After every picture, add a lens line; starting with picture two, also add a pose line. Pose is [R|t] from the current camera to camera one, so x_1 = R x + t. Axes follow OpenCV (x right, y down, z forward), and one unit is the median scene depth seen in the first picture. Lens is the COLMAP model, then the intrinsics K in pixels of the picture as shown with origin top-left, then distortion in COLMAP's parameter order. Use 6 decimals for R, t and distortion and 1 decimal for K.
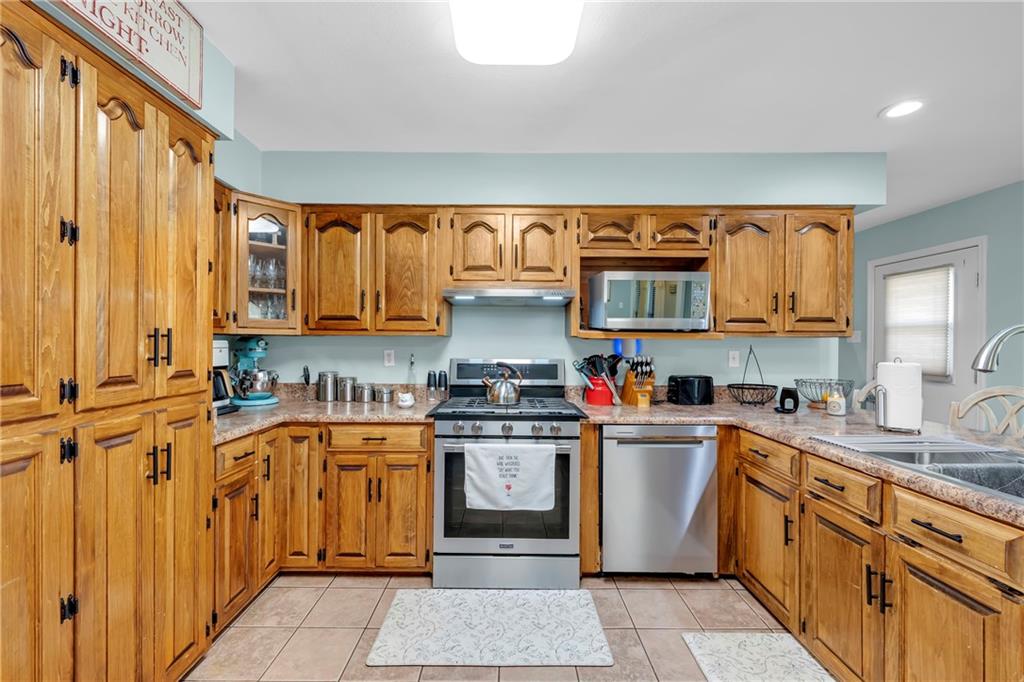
lens RADIAL K [[416.0, 0, 506.9], [0, 416.0, 345.2], [0, 0, 1]] dist [-0.000110, -0.000543]
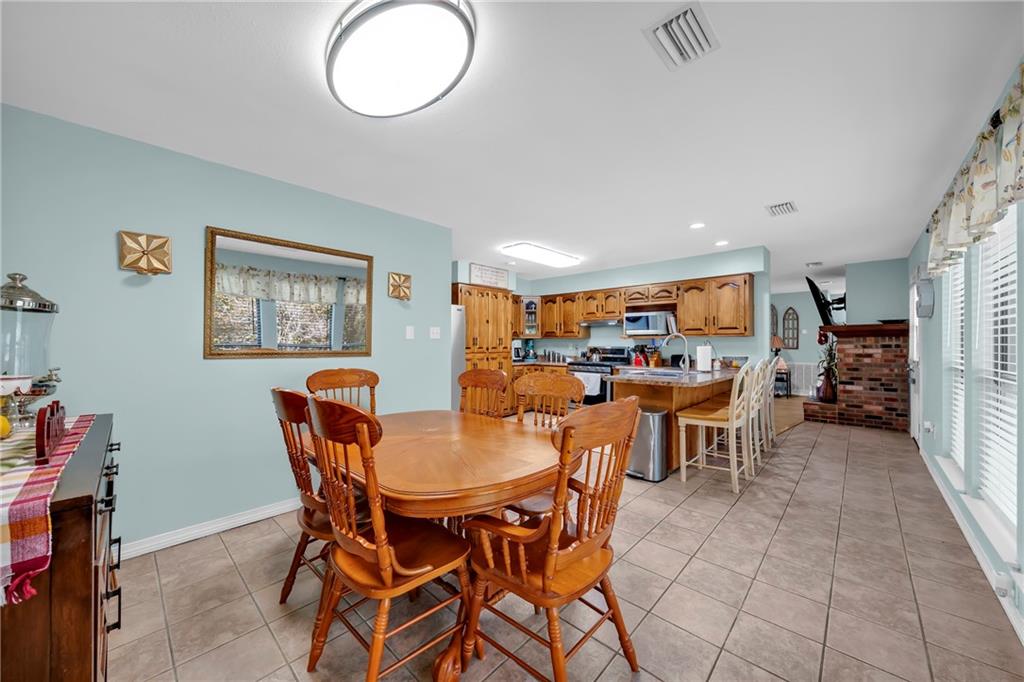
lens RADIAL K [[370.3, 0, 517.5], [0, 370.3, 340.7], [0, 0, 1]] dist [-0.001506, -0.000264]
pose [[0.736579, -0.006901, -0.676317, 1.238302], [-0.000560, 0.999941, -0.010813, 0.023590], [0.676352, 0.008343, 0.736531, -1.136428]]
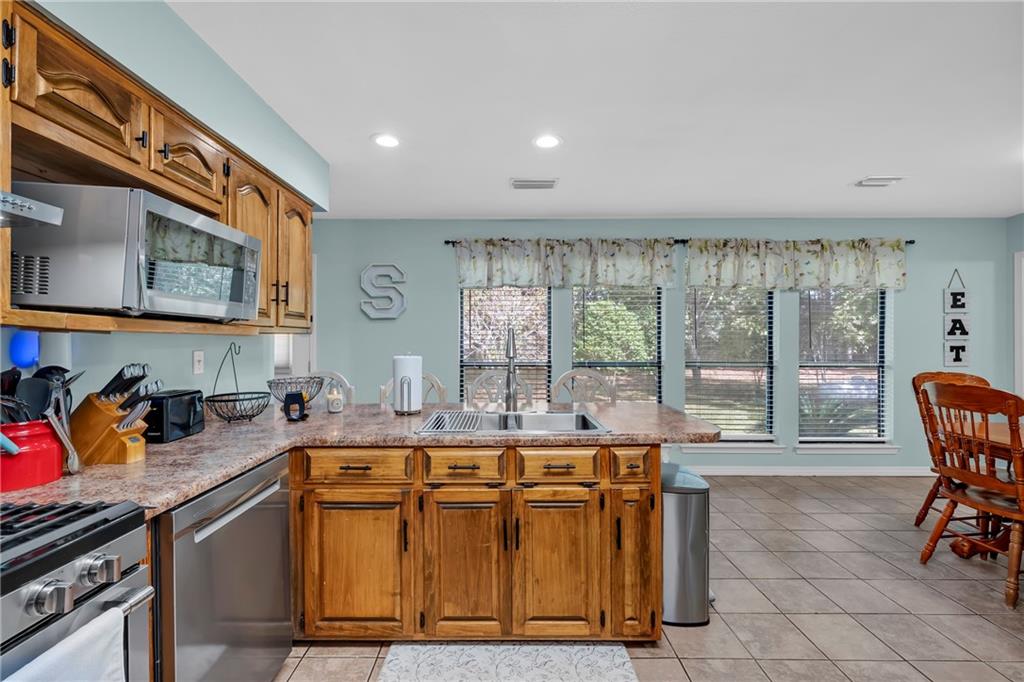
lens RADIAL K [[441.7, 0, 498.5], [0, 441.7, 338.8], [0, 0, 1]] dist [-0.002467, 0.000477]
pose [[0.009712, -0.001033, 0.999952, -0.239122], [0.007378, 0.999972, 0.000961, -0.004703], [-0.999926, 0.007368, 0.009719, 0.542105]]
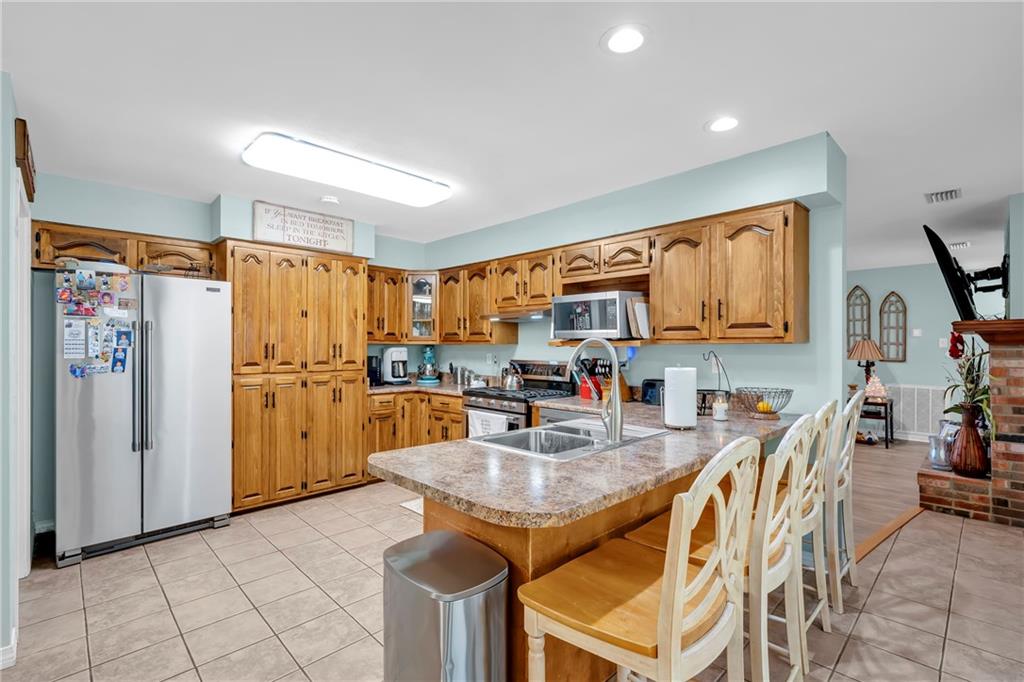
lens RADIAL K [[463.8, 0, 516.0], [0, 463.8, 345.3], [0, 0, 1]] dist [0.000440, 0.000826]
pose [[0.704240, -0.003559, -0.709953, 1.133672], [-0.002184, 0.999972, -0.007179, -0.006662], [0.709958, 0.006607, 0.704213, -0.145840]]
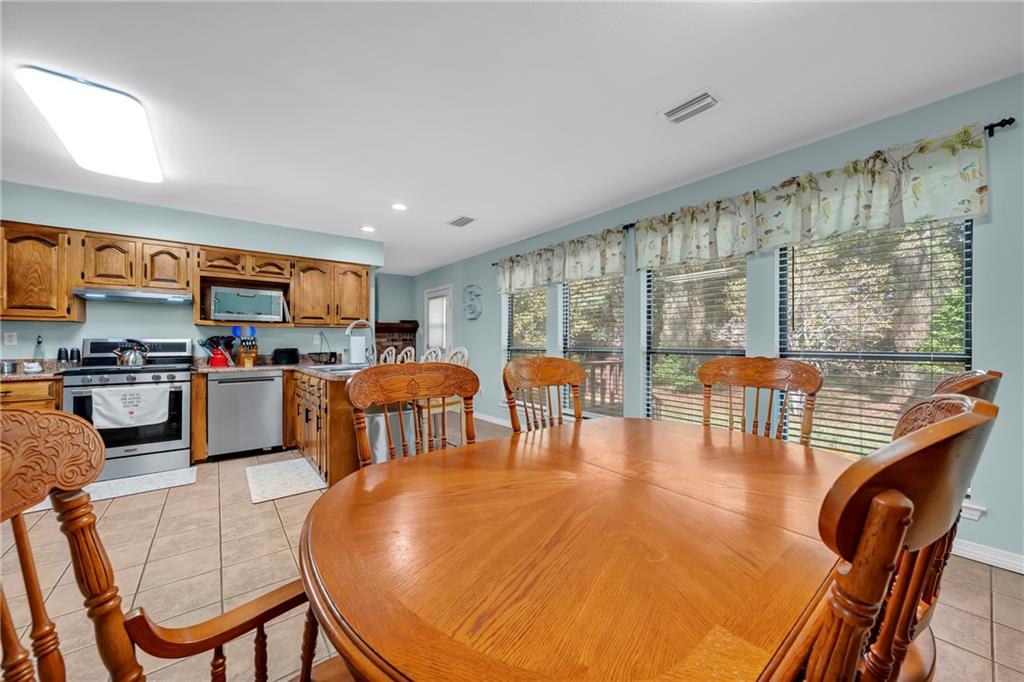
lens RADIAL K [[382.3, 0, 517.4], [0, 382.3, 341.6], [0, 0, 1]] dist [-0.004183, 0.001391]
pose [[0.779282, -0.003123, 0.626666, 0.210226], [0.009590, 0.999930, -0.006941, 0.070155], [-0.626601, 0.011419, 0.779257, -0.957810]]
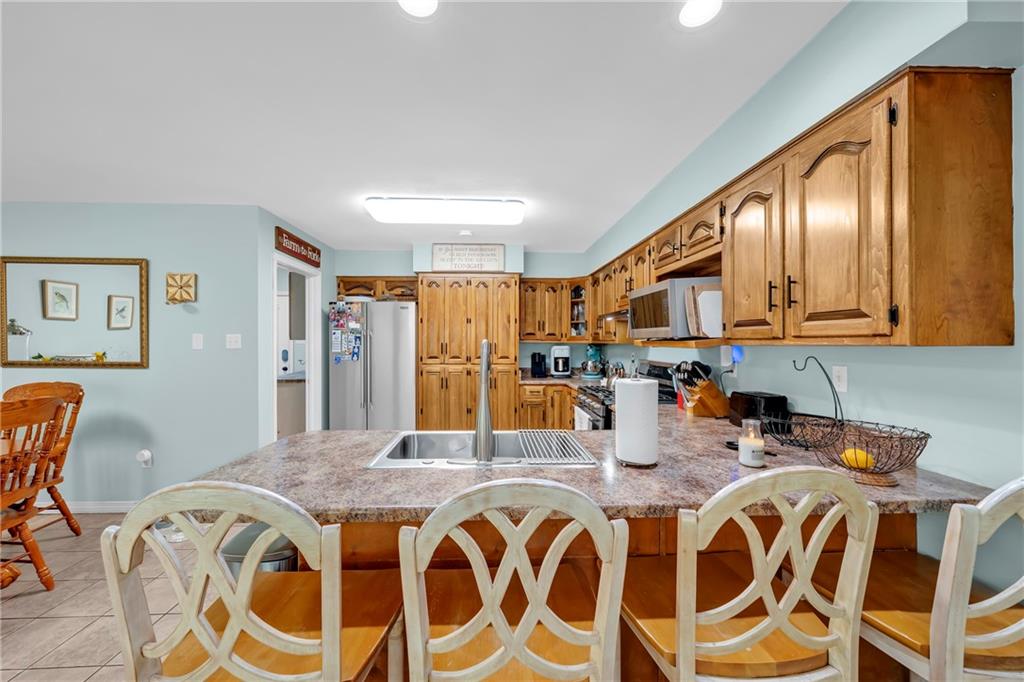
lens RADIAL K [[382.3, 0, 501.4], [0, 382.3, 343.1], [0, 0, 1]] dist [-0.004183, 0.001391]
pose [[0.038816, -0.001310, -0.999246, 1.256599], [-0.005485, 0.999984, -0.001524, -0.019973], [0.999231, 0.005541, 0.038808, 0.525560]]
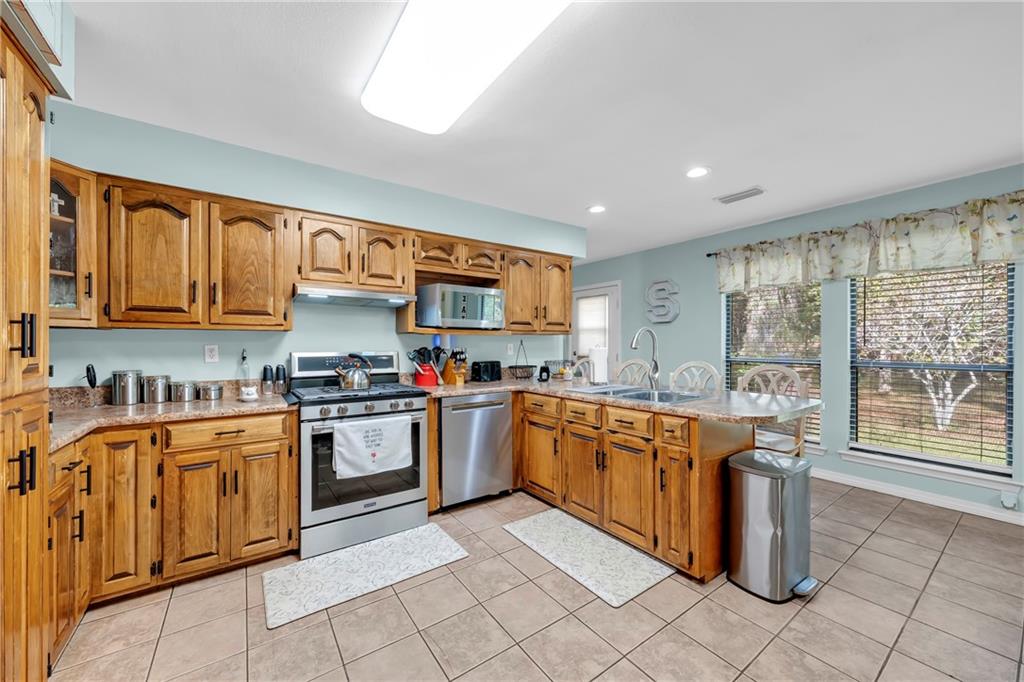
lens RADIAL K [[382.3, 0, 515.5], [0, 382.3, 344.6], [0, 0, 1]] dist [-0.004183, 0.001391]
pose [[0.813886, -0.008014, 0.580969, -0.256409], [0.008832, 0.999960, 0.001421, 0.017204], [-0.580957, 0.003974, 0.813924, -0.127284]]
